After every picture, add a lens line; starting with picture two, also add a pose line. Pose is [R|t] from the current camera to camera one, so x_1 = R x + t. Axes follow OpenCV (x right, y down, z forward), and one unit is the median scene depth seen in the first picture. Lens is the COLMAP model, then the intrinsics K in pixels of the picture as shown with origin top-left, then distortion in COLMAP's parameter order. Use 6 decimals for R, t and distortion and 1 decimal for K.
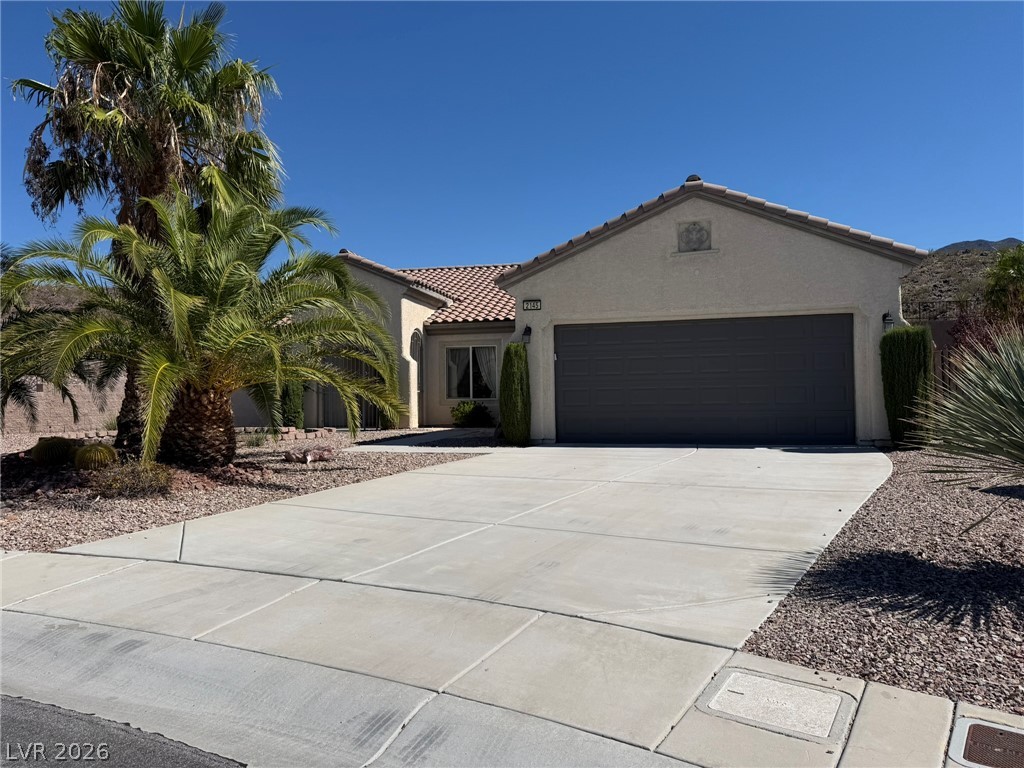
lens RADIAL K [[706.0, 0, 512.0], [0, 706.0, 384.0], [0, 0, 1]] dist [0.059450, -0.068483]
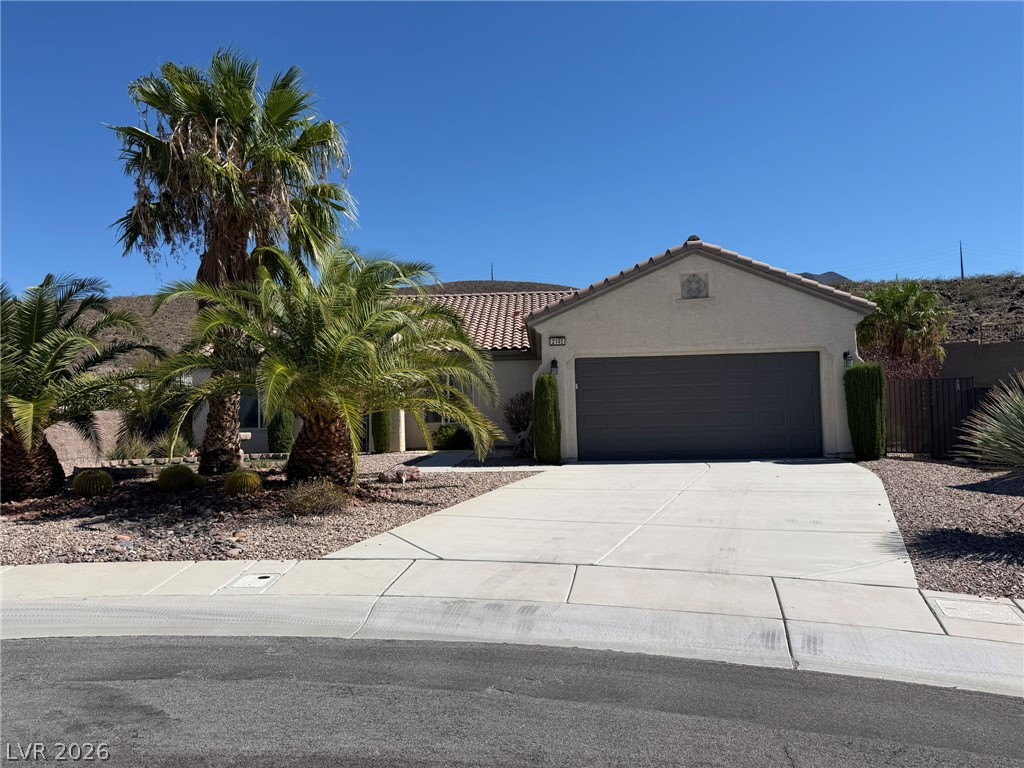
lens RADIAL K [[706.0, 0, 512.0], [0, 706.0, 384.0], [0, 0, 1]] dist [0.059450, -0.068483]
pose [[0.982324, -0.001990, 0.187178, -0.274401], [0.007720, 0.999523, -0.029890, -0.008958], [-0.187029, 0.030807, 0.981871, -0.116301]]
